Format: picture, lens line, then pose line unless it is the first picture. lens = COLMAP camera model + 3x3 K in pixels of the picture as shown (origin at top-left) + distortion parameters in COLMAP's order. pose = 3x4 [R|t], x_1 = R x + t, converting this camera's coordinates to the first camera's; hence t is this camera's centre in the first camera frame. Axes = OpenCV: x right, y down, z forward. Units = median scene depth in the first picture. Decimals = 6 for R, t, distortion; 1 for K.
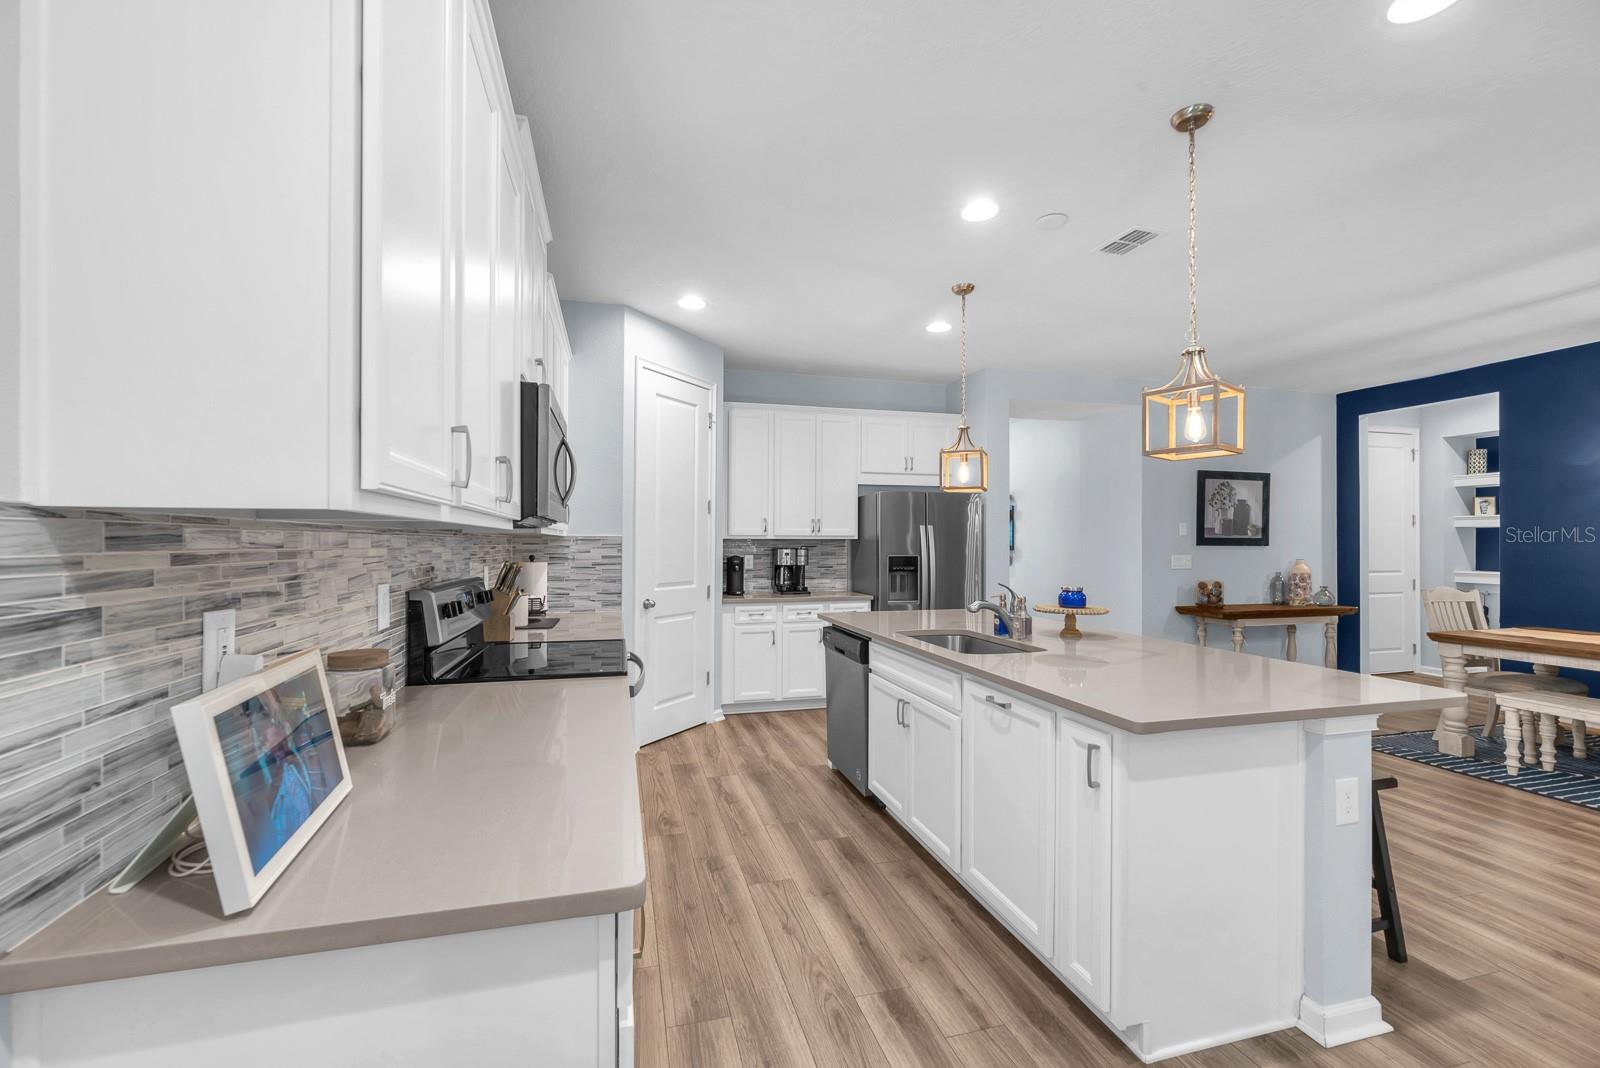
lens RADIAL K [[658.5, 0, 793.1], [0, 658.5, 536.9], [0, 0, 1]] dist [0.001255, -0.000031]
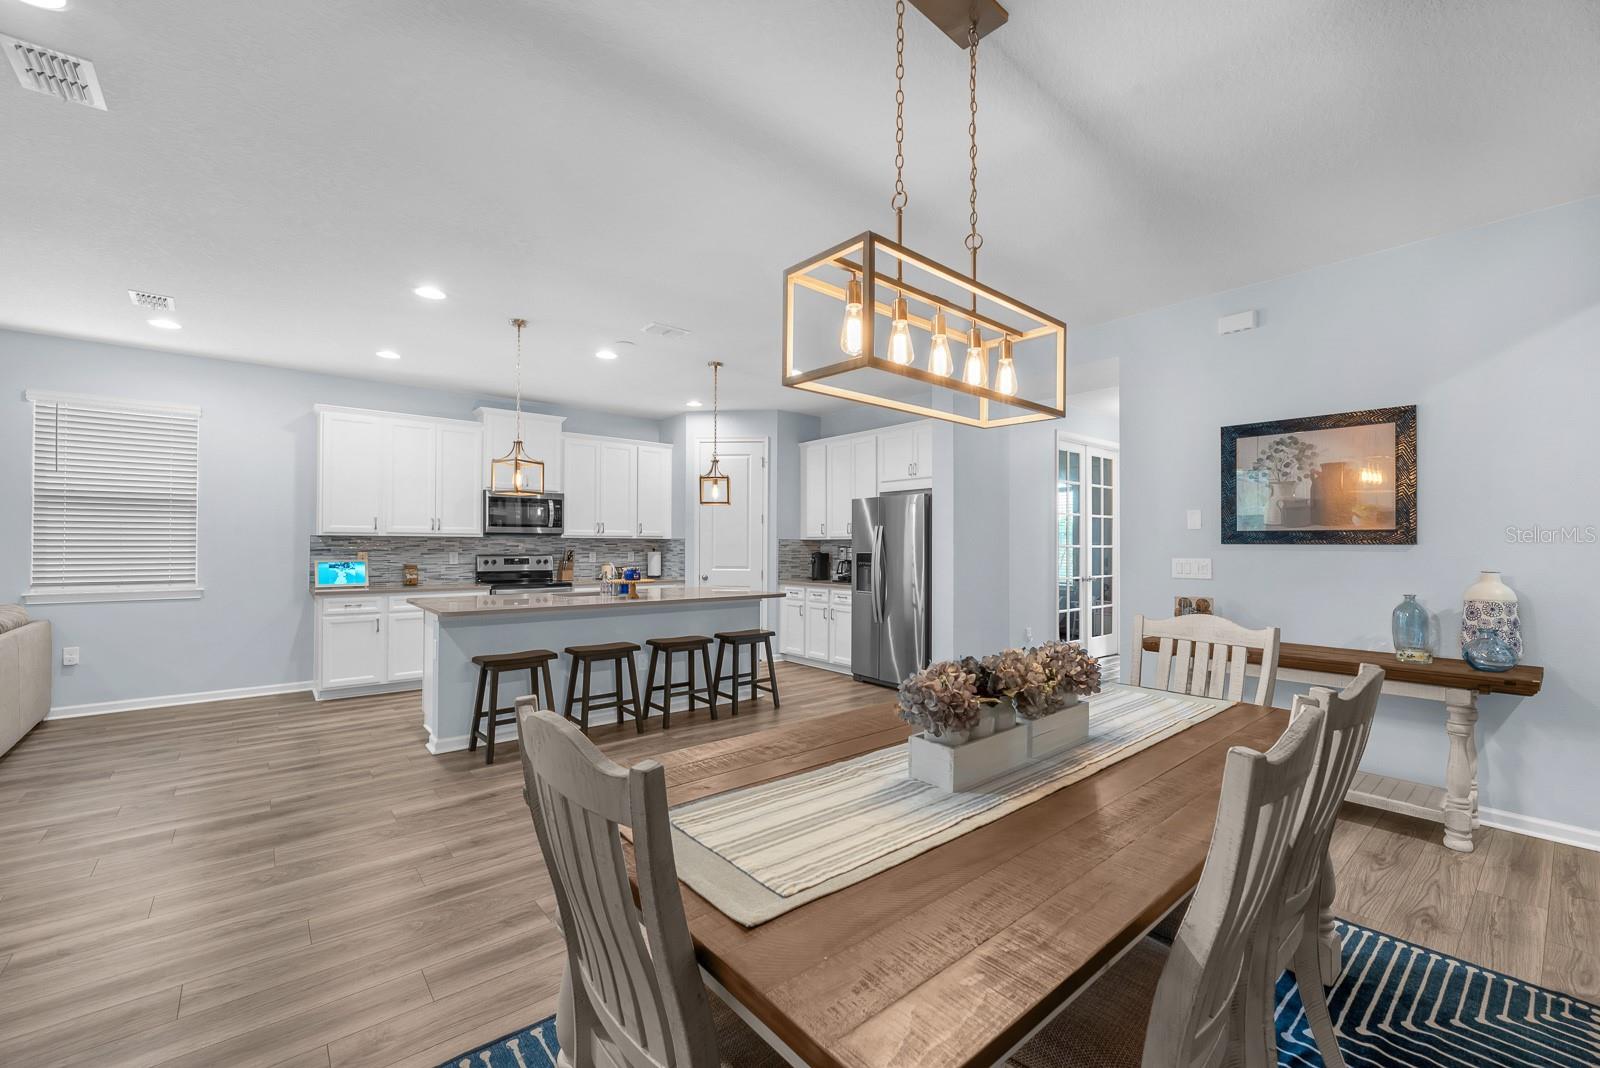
lens RADIAL K [[658.5, 0, 793.1], [0, 658.5, 536.9], [0, 0, 1]] dist [0.001255, -0.000031]
pose [[0.411930, -0.012897, -0.911124, 1.162329], [0.005329, 0.999917, -0.011745, 0.013045], [0.911200, -0.000017, 0.411965, 0.395586]]
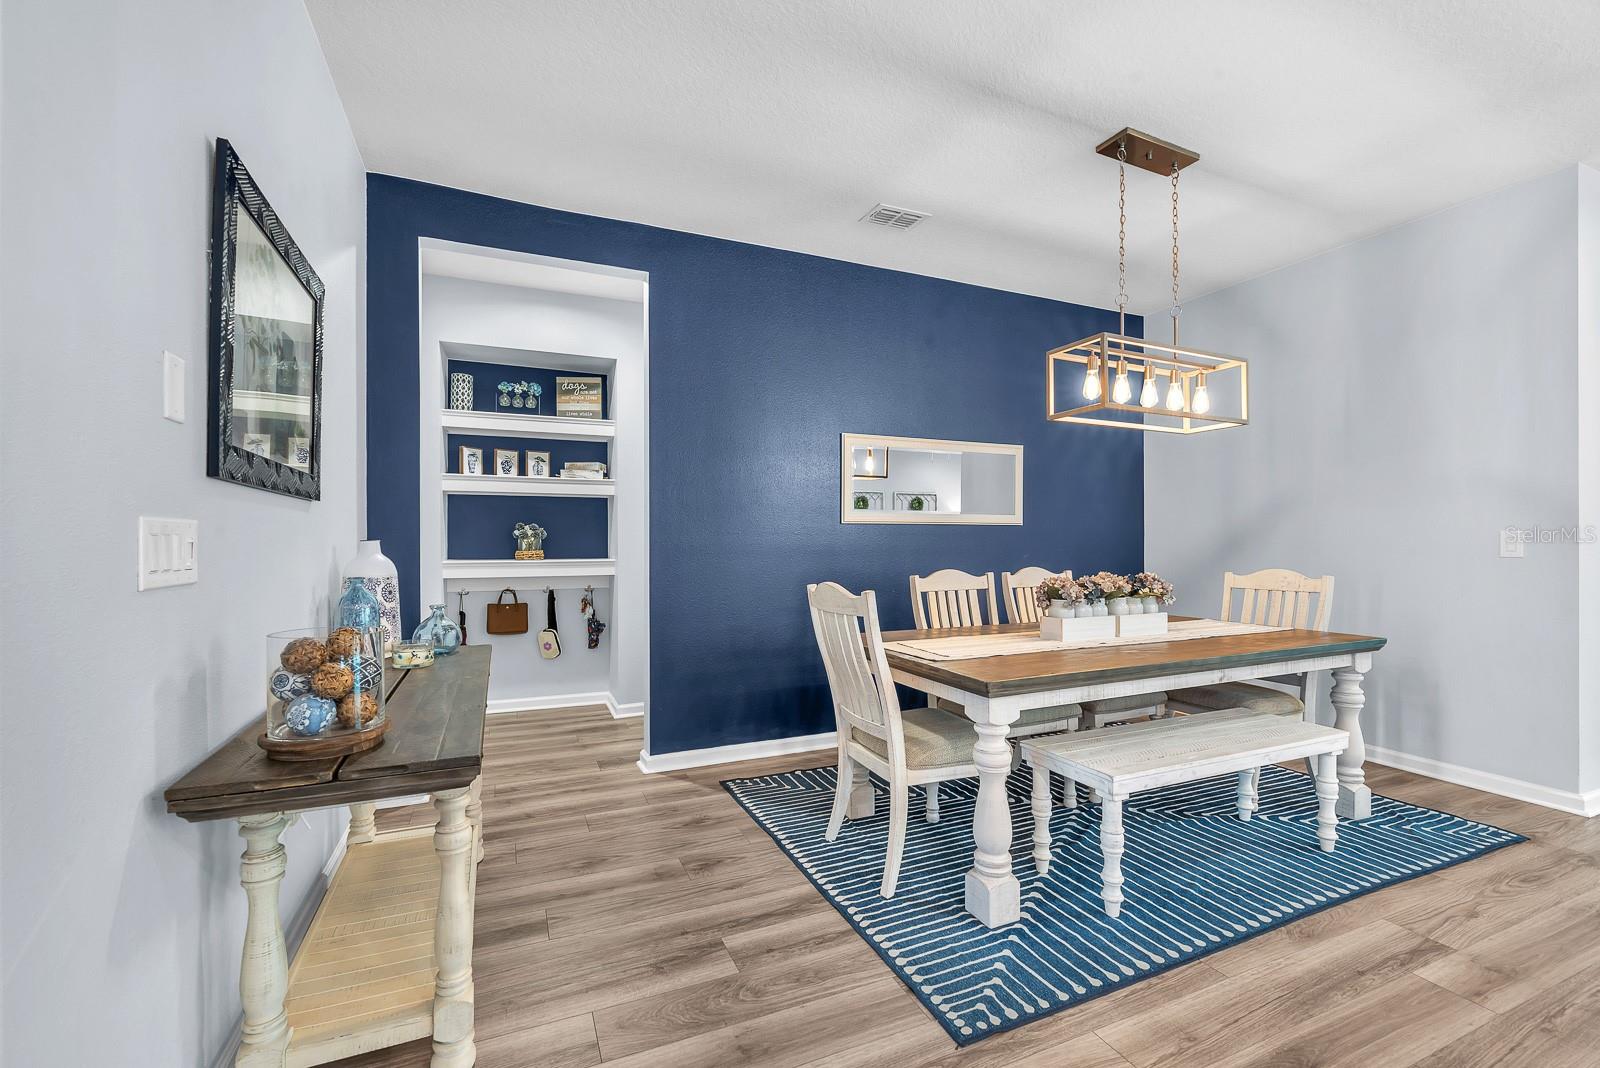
lens RADIAL K [[672.5, 0, 794.4], [0, 672.5, 537.4], [0, 0, 1]] dist [0.000561, -0.000034]
pose [[-0.146310, 0.000600, 0.989239, 0.407107], [-0.008095, 0.999966, -0.001804, 0.035044], [-0.989206, -0.008272, -0.146300, 0.948025]]
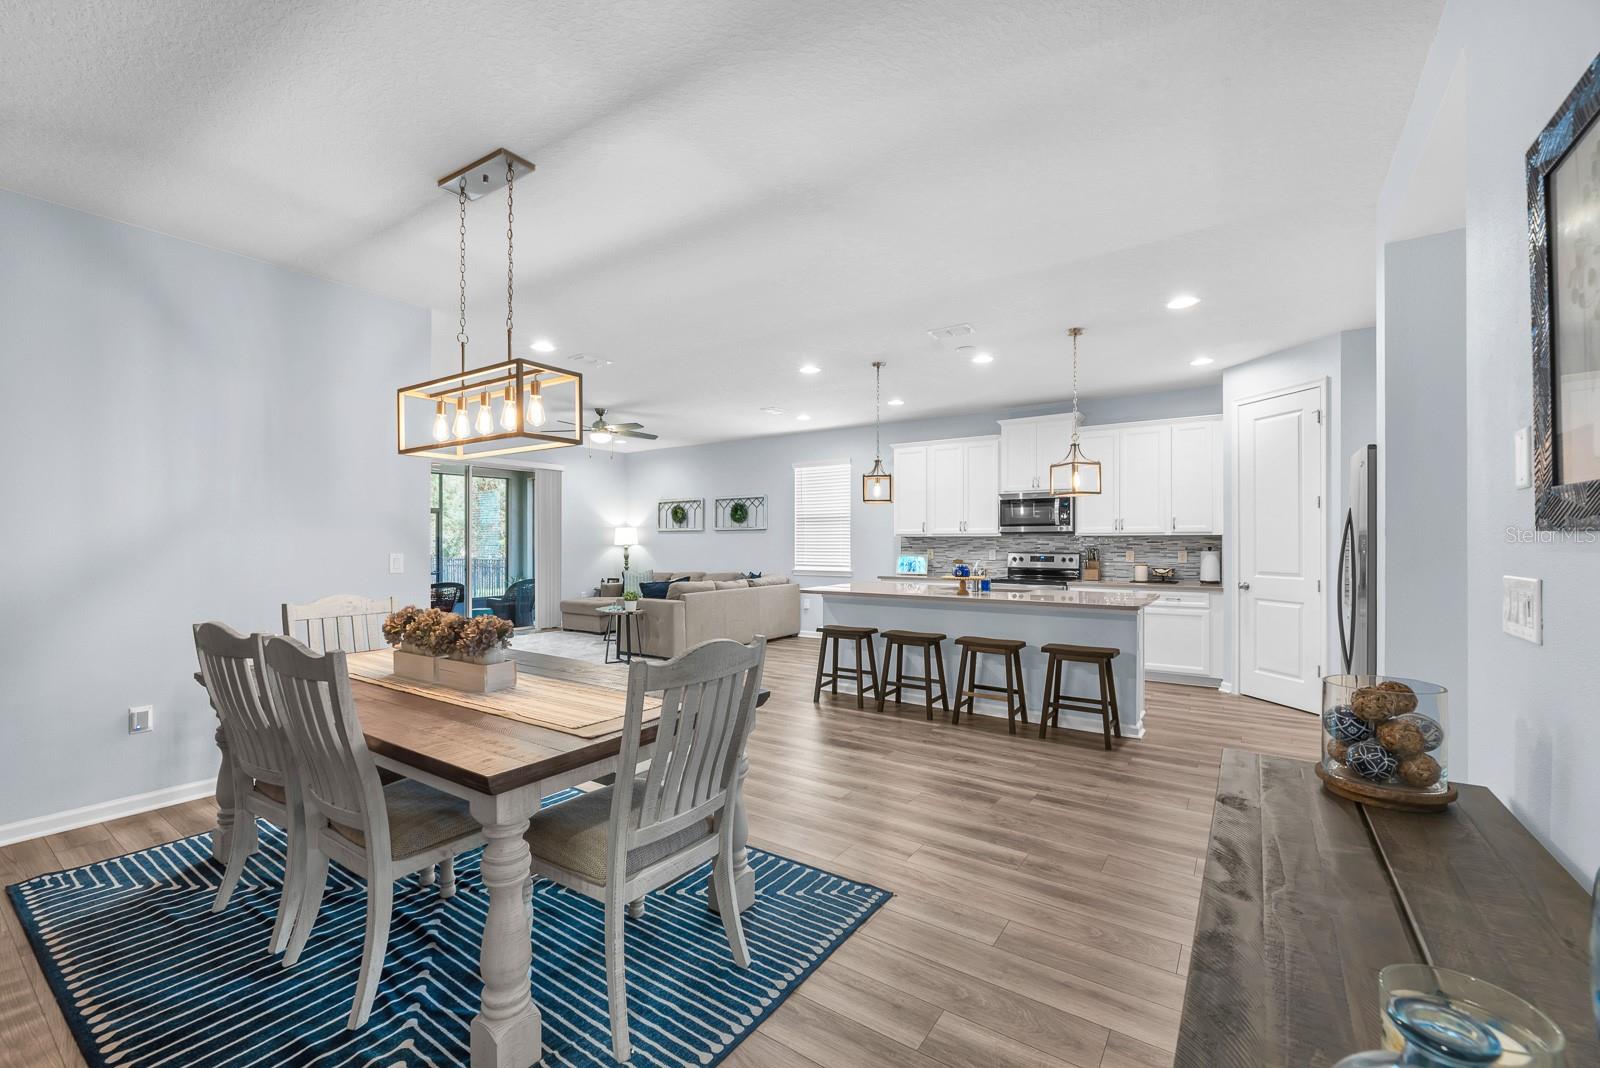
lens RADIAL K [[660.1, 0, 794.4], [0, 660.1, 542.8], [0, 0, 1]] dist [-0.002079, 0.000297]
pose [[-0.766443, -0.002798, -0.642306, 1.028885], [0.003789, 0.999953, -0.008878, 0.019772], [0.642301, -0.009238, -0.766397, 1.135732]]
